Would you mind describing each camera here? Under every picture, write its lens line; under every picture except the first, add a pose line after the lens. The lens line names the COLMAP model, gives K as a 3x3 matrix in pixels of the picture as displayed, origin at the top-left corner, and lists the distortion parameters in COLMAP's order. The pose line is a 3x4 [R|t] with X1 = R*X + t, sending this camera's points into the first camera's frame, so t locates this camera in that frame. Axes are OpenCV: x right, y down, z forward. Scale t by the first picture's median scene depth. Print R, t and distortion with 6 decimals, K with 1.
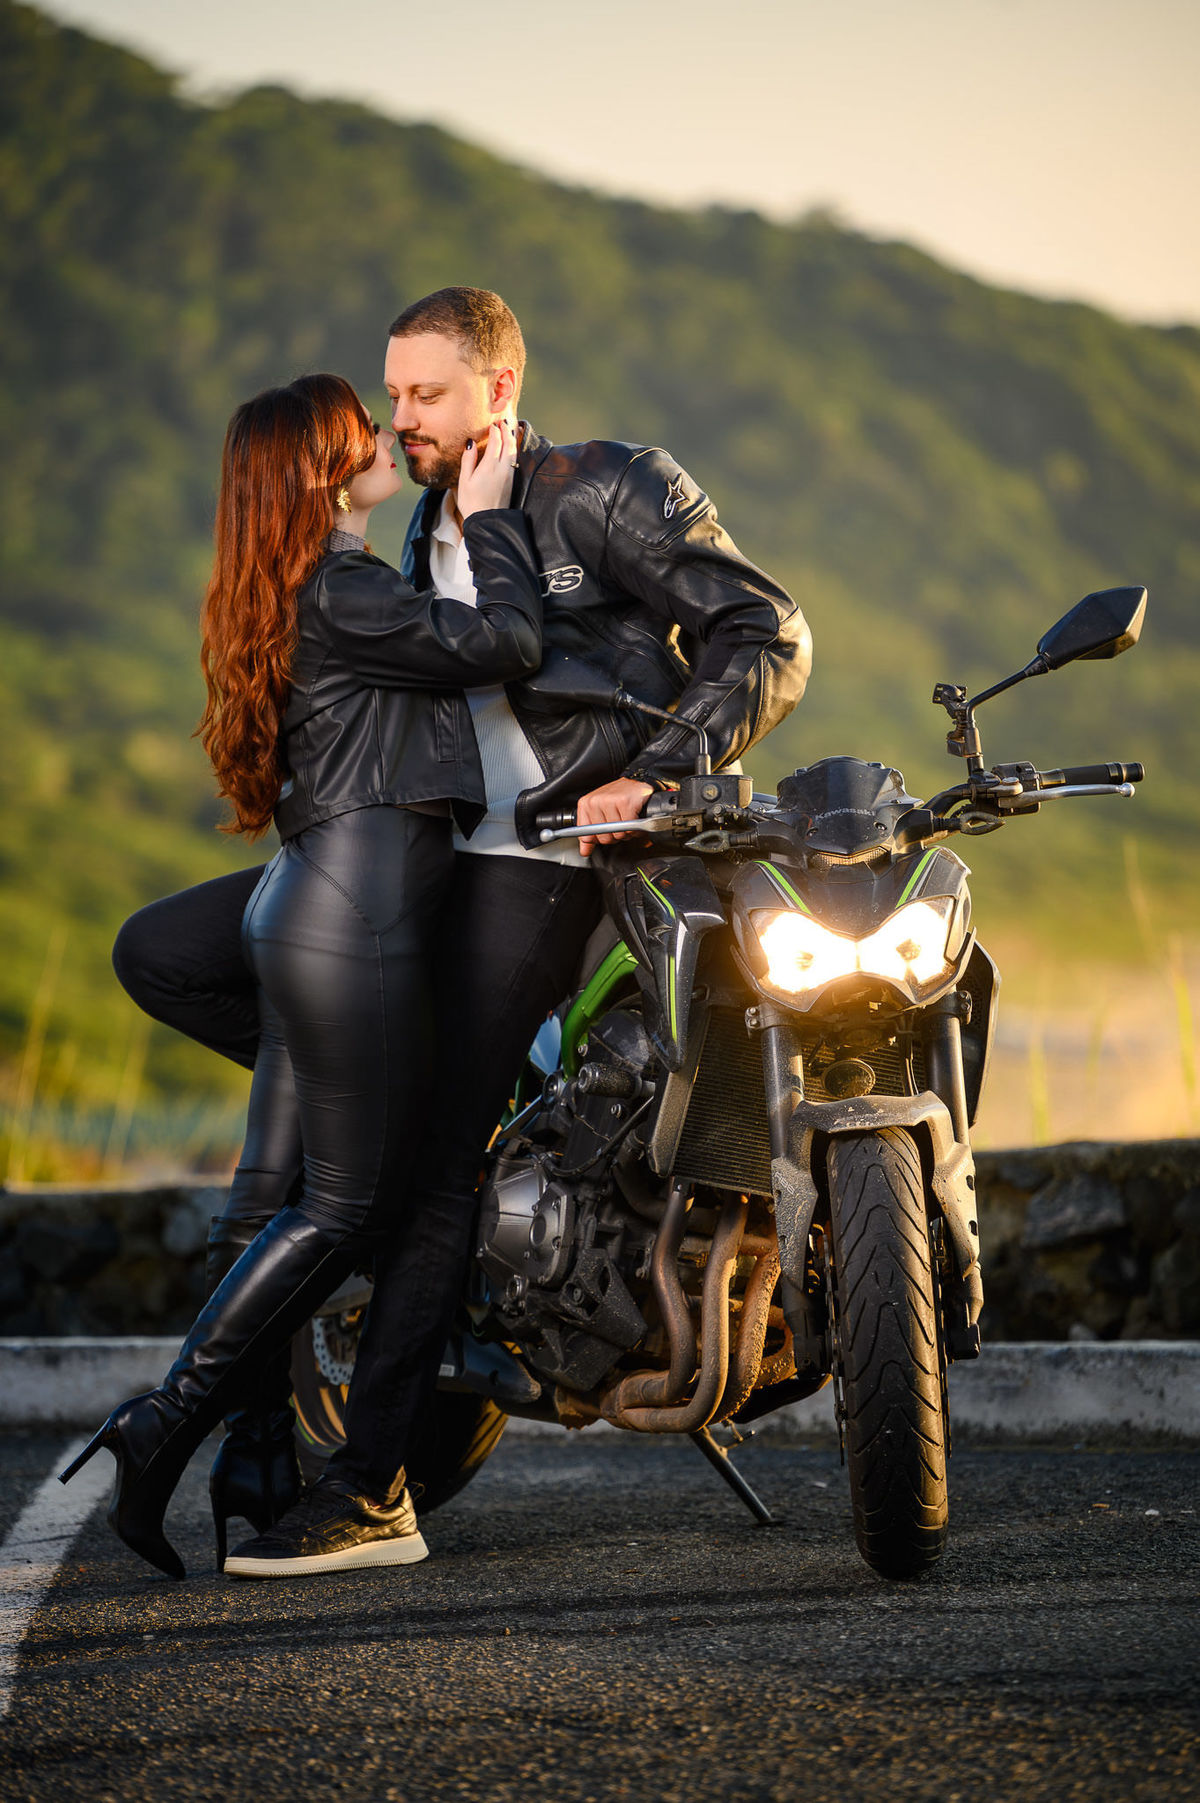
lens RADIAL K [[8383.1, 0, 600.0], [0, 8383.1, 901.5], [0, 0, 1]] dist [-0.114668, -3.461777]
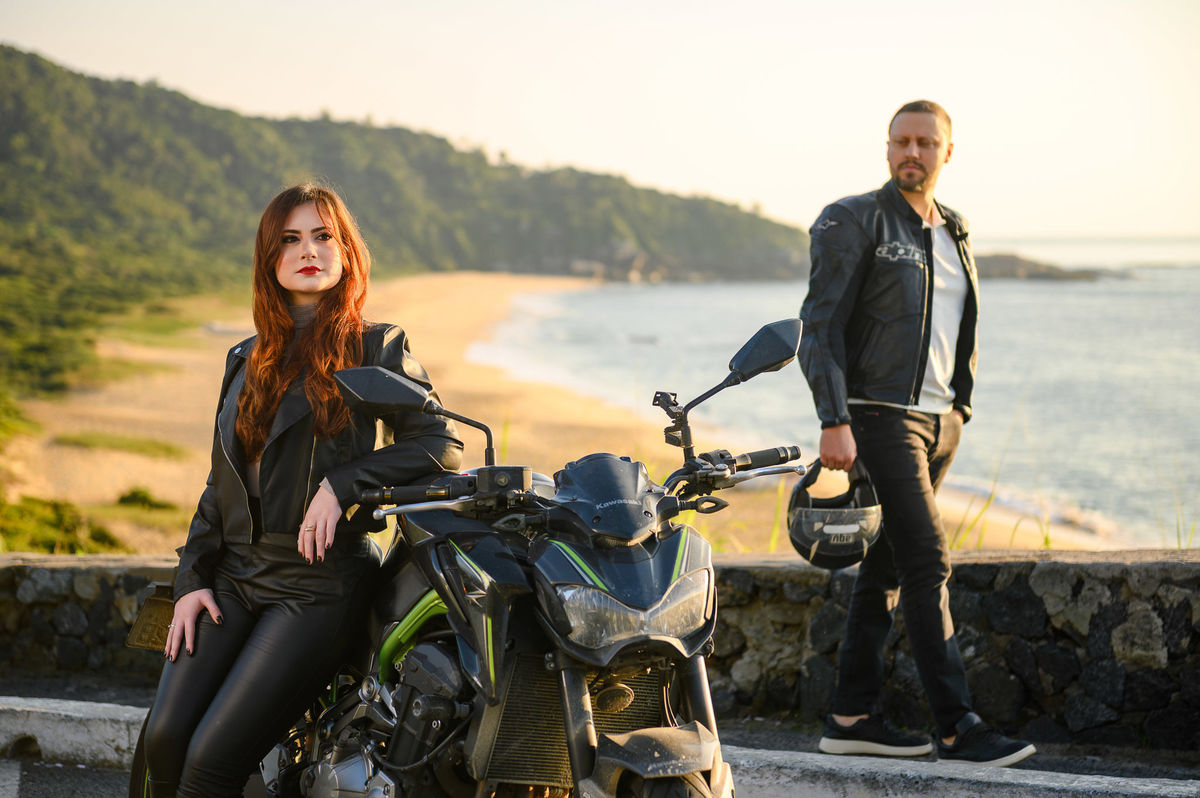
lens RADIAL K [[2457.7, 0, 600.0], [0, 2457.7, 399.0], [0, 0, 1]] dist [0.039728, -0.323877]
pose [[0.979339, -0.013681, 0.201763, -0.049941], [0.004508, 0.998938, 0.045852, -0.043573], [-0.202176, -0.043995, 0.978361, 0.617275]]
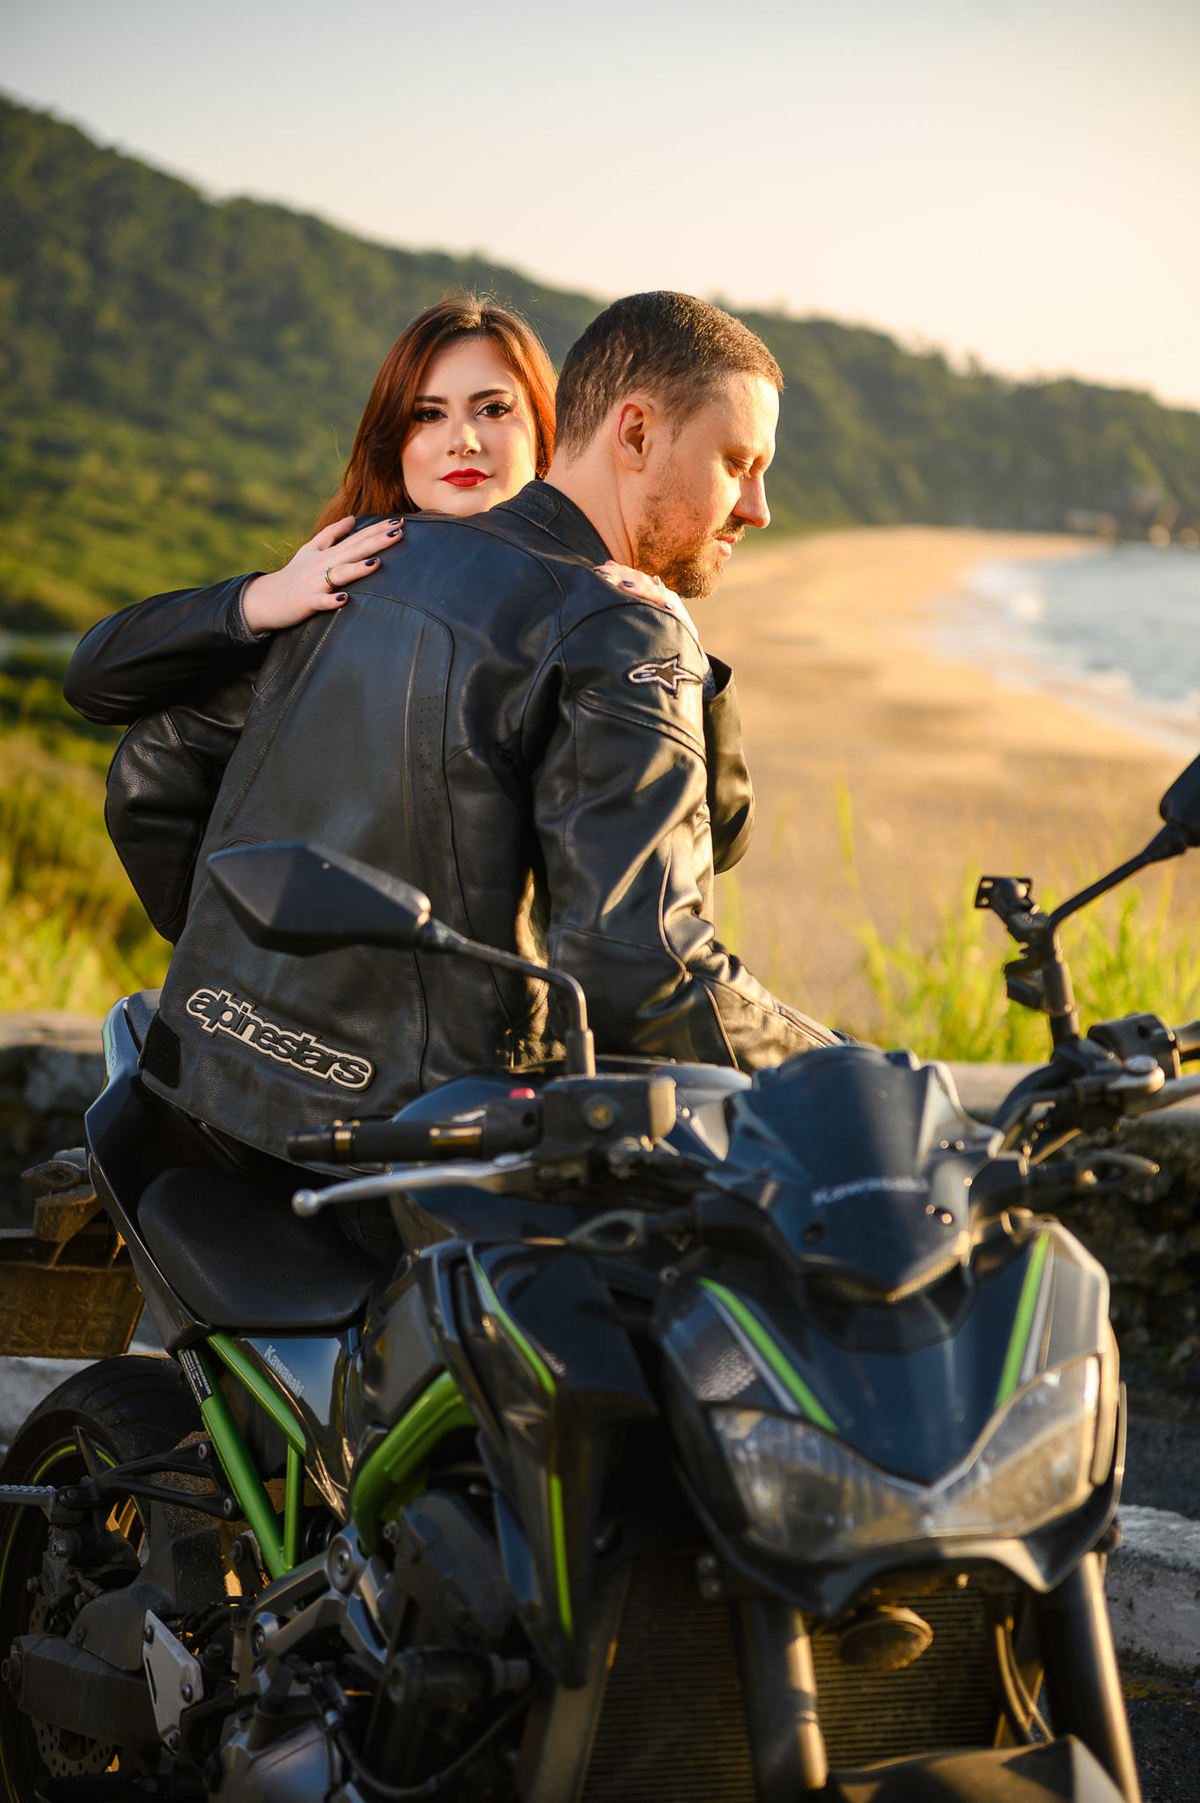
lens RADIAL K [[3375.4, 0, 600.0], [0, 3375.4, 901.5], [0, 0, 1]] dist [-0.016436, 0.012522]
pose [[0.997182, -0.048073, 0.057592, 0.001031], [0.041310, 0.992695, 0.113359, -0.051882], [-0.062621, -0.110661, 0.991883, 0.782288]]
